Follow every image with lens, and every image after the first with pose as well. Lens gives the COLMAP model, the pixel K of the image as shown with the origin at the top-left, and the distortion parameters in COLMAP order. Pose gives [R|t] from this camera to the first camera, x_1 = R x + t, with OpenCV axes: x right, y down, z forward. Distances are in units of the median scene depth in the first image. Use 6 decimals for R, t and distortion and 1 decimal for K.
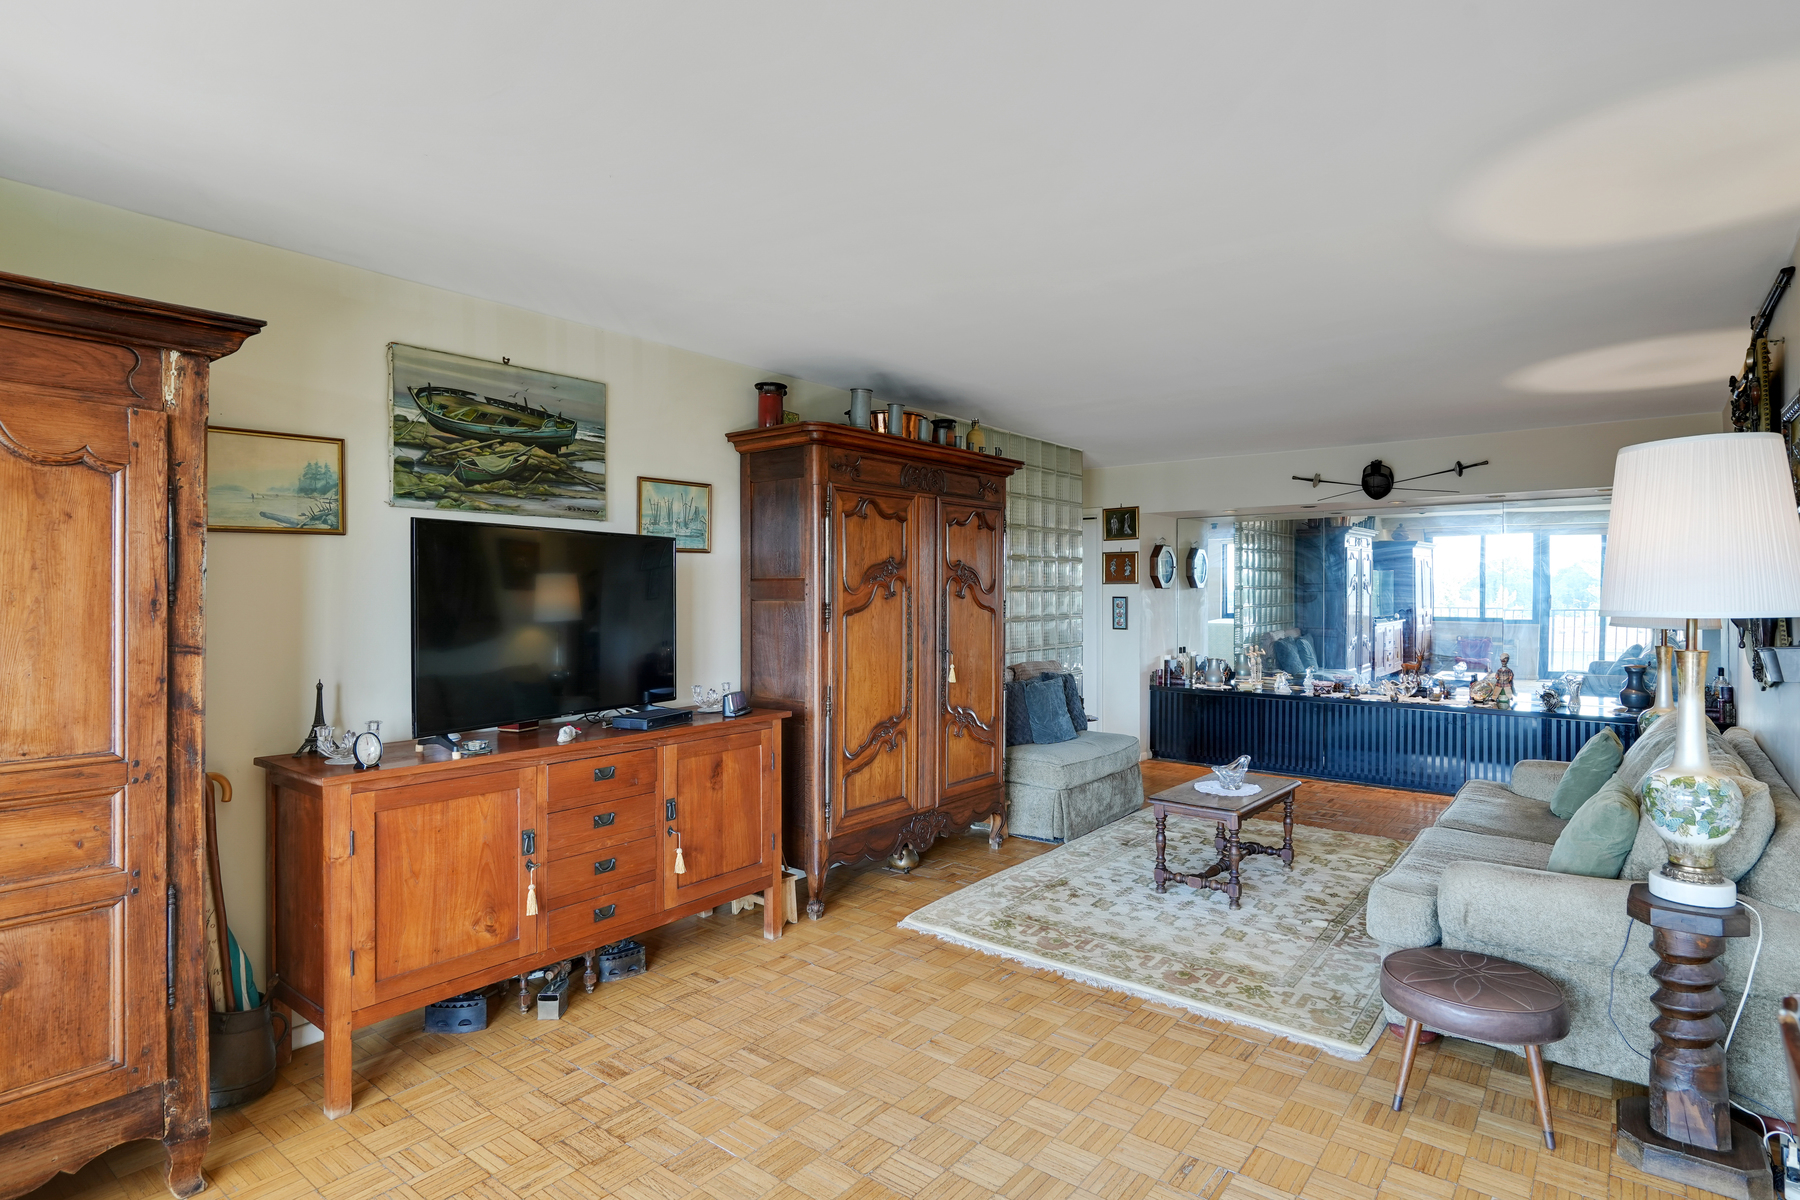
lens RADIAL K [[908.2, 0, 900.0], [0, 908.2, 600.0], [0, 0, 1]] dist [0.002272, 0.000088]
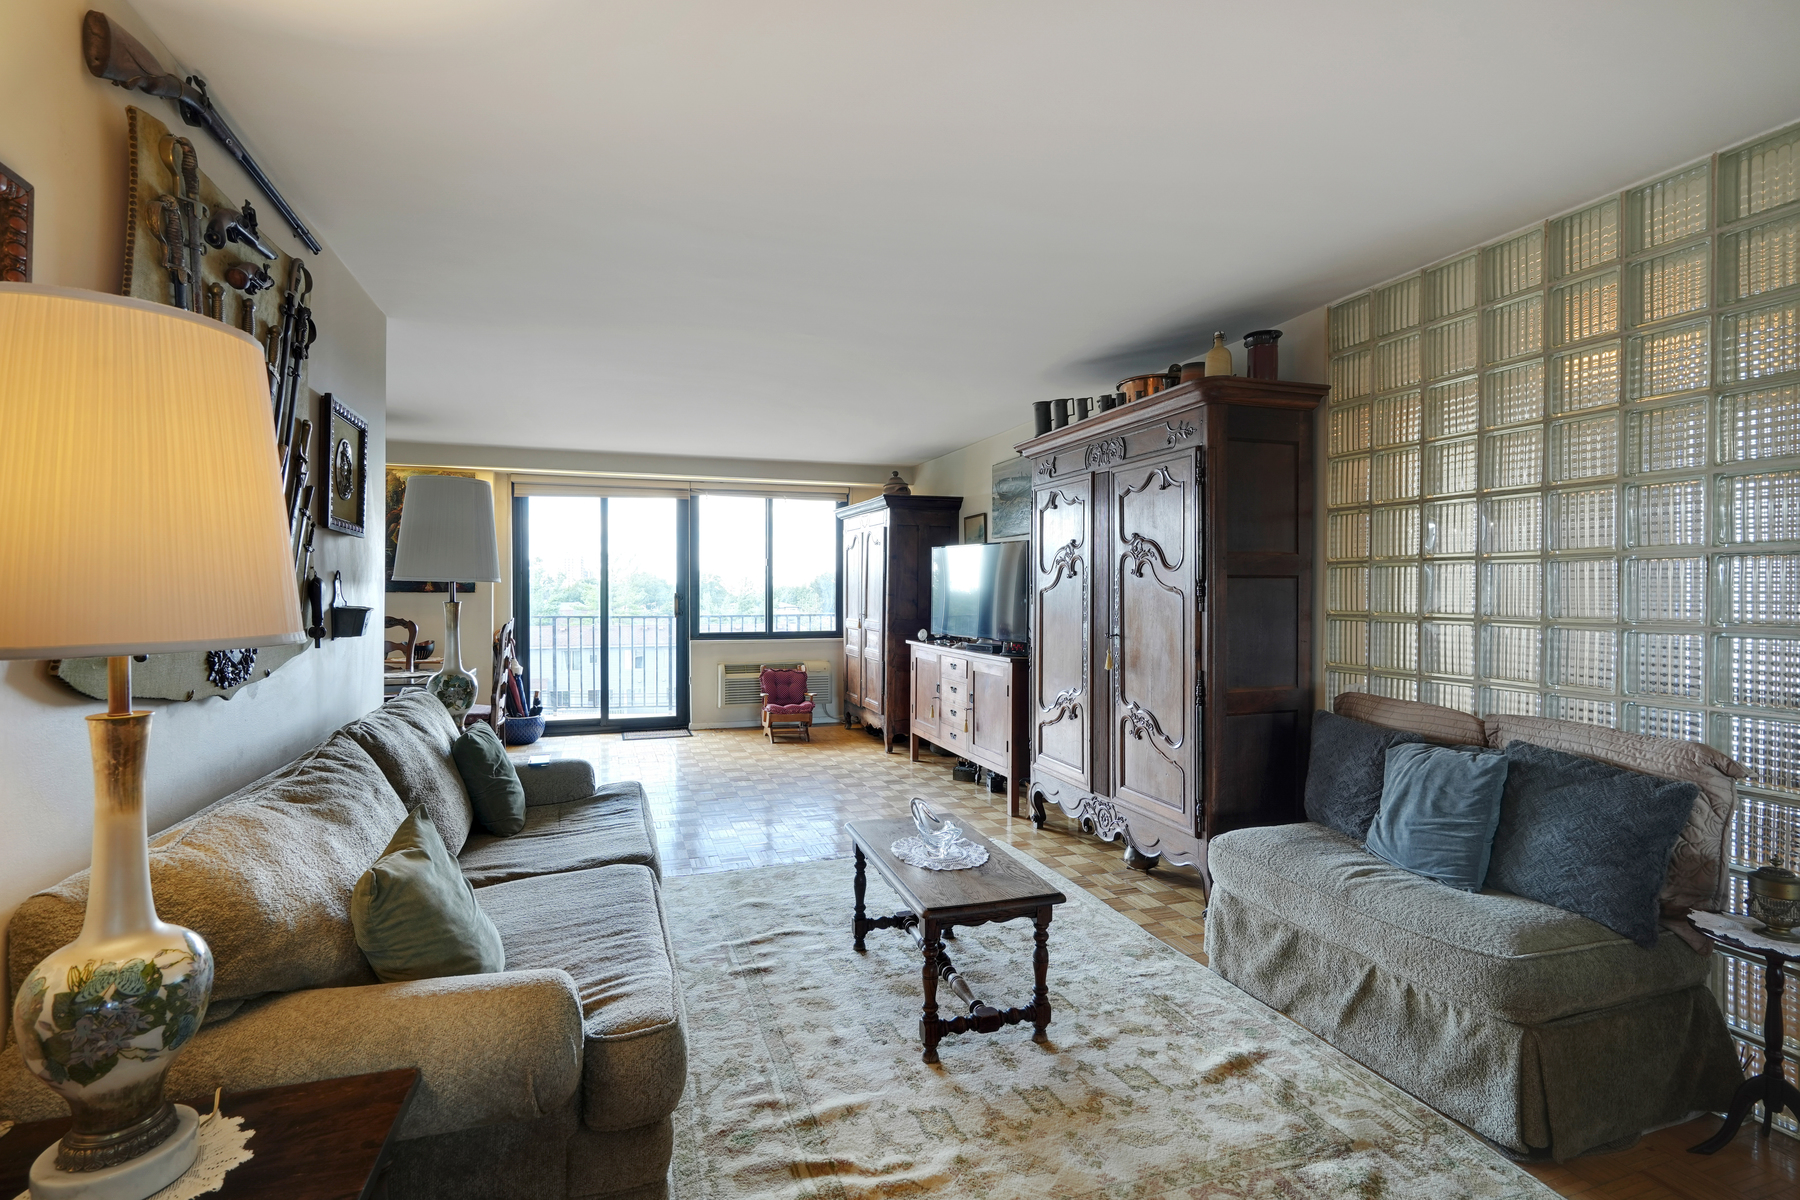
lens RADIAL K [[837.8, 0, 900.0], [0, 837.8, 600.0], [0, 0, 1]] dist [-0.000453, -0.000065]
pose [[-0.524781, 0.013309, -0.851133, 0.882912], [-0.005265, 0.999808, 0.018880, 0.006424], [0.851221, 0.014389, -0.524610, 1.267593]]
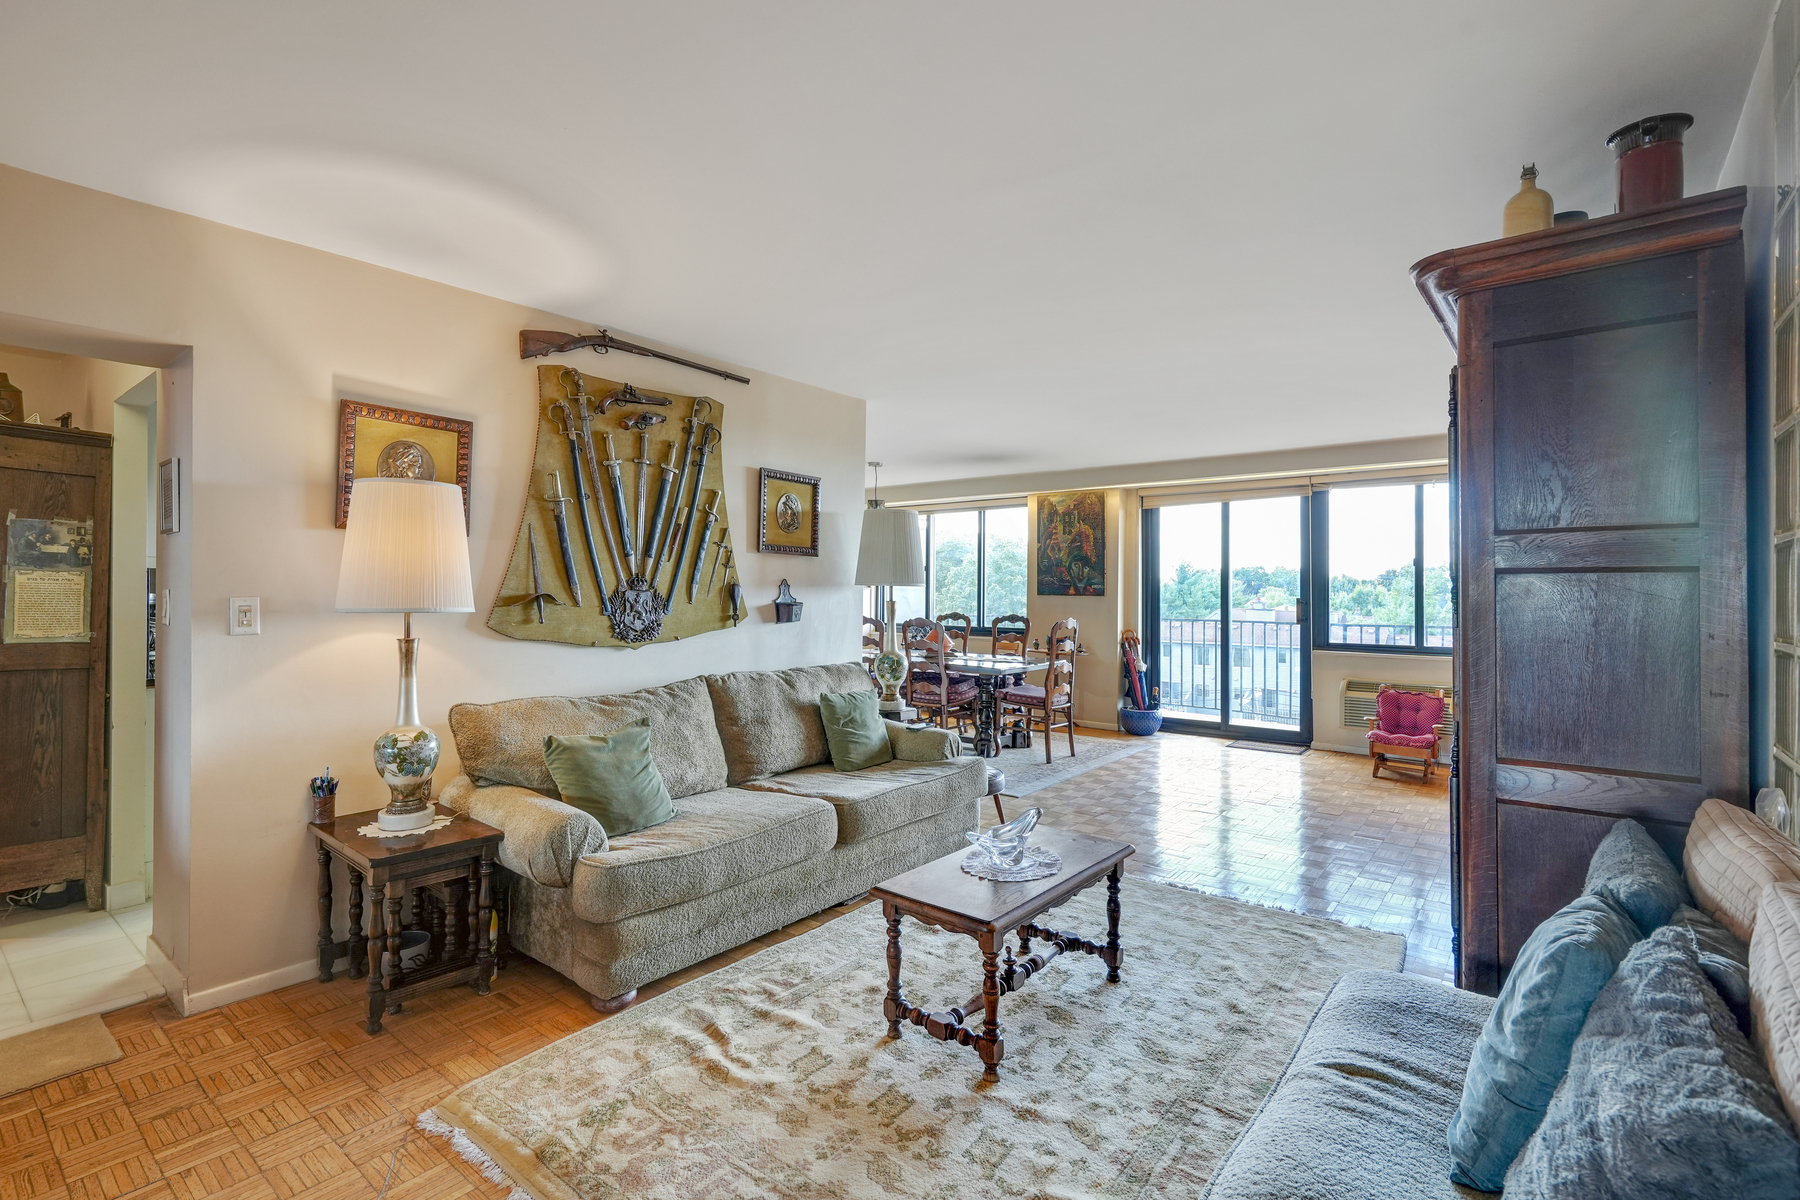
lens RADIAL K [[845.3, 0, 897.6], [0, 845.3, 588.4], [0, 0, 1]] dist [-0.002700, -0.000011]
pose [[-0.999990, -0.002379, -0.003736, 0.451756], [-0.002387, 0.999995, 0.002060, 0.007282], [0.003731, 0.002069, -0.999991, 1.556705]]
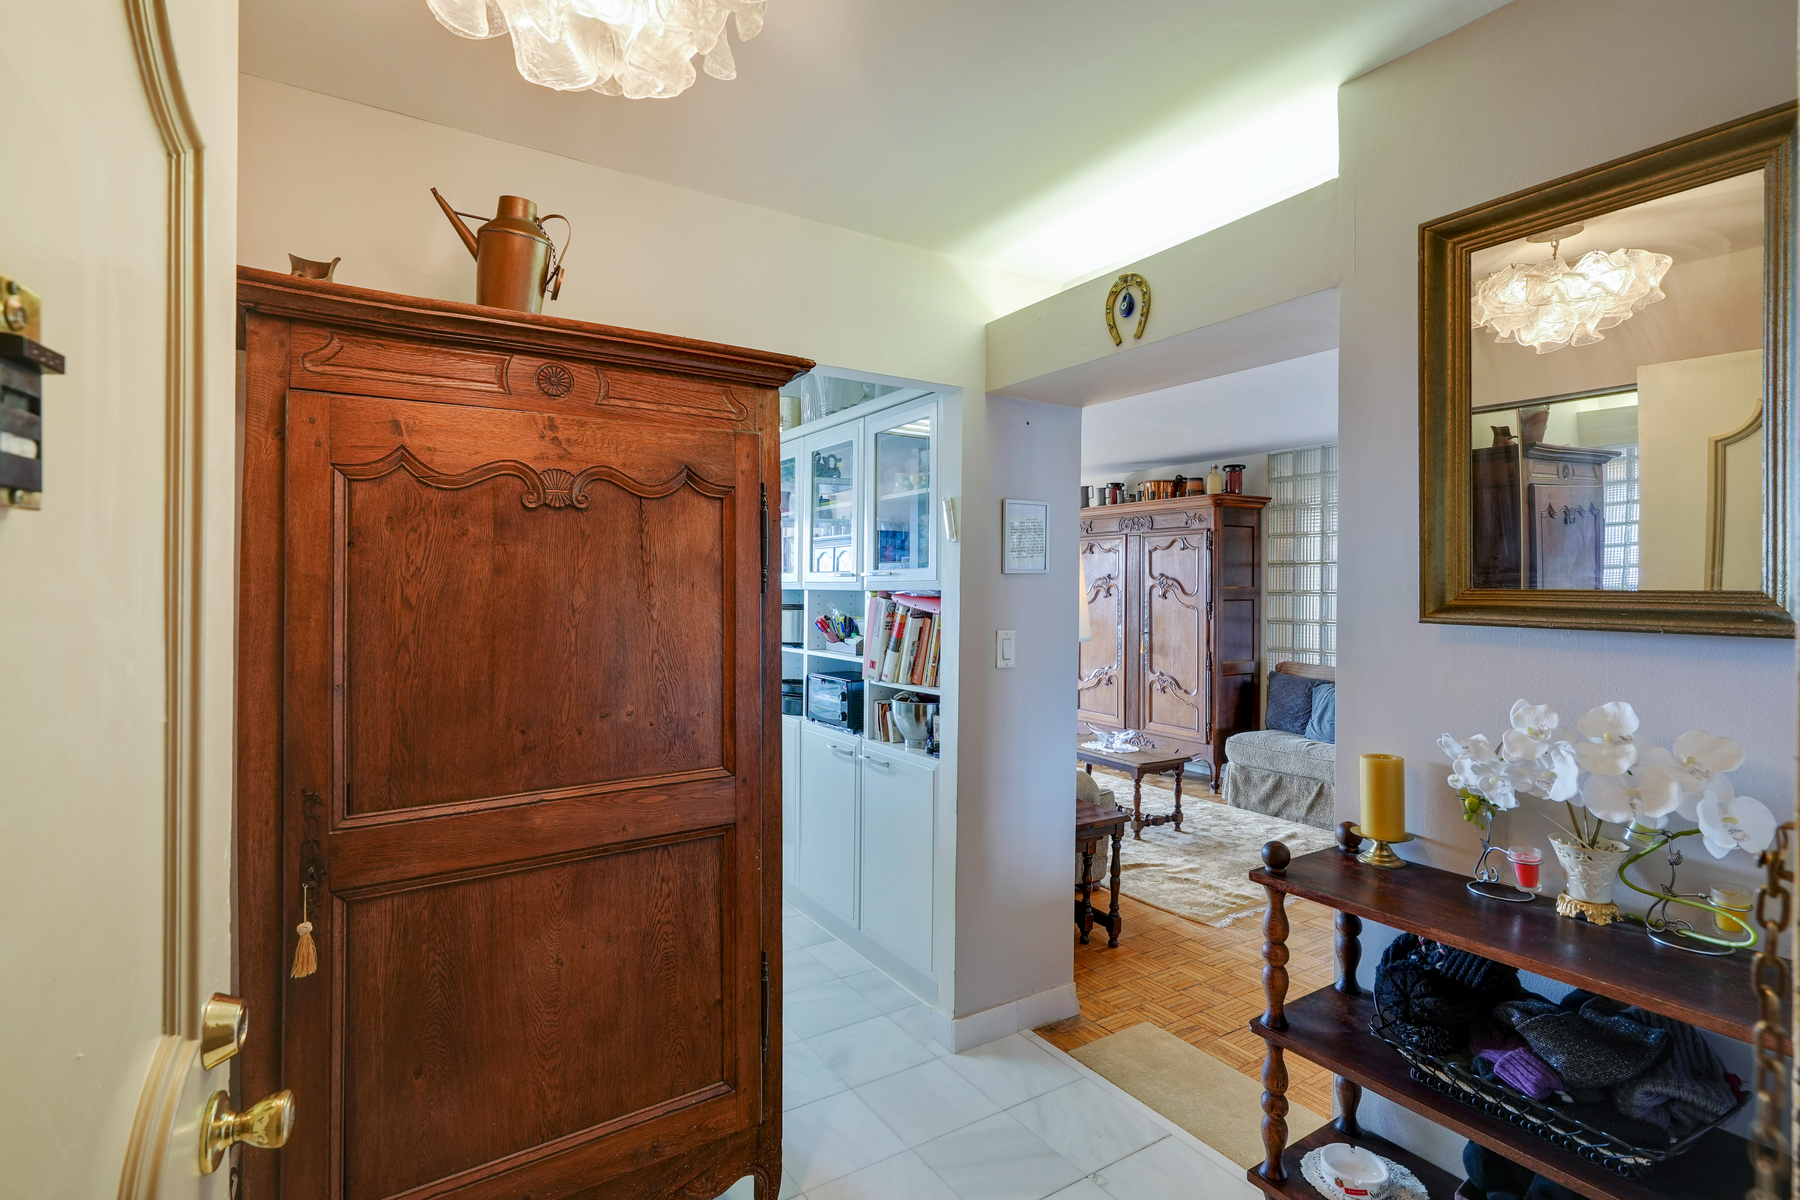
lens RADIAL K [[845.3, 0, 897.6], [0, 845.3, 588.4], [0, 0, 1]] dist [-0.002700, -0.000011]
pose [[-0.318360, -0.002075, -0.947968, 1.529544], [-0.011927, 0.999927, 0.001817, -0.015823], [0.947895, 0.011885, -0.318362, 1.072357]]
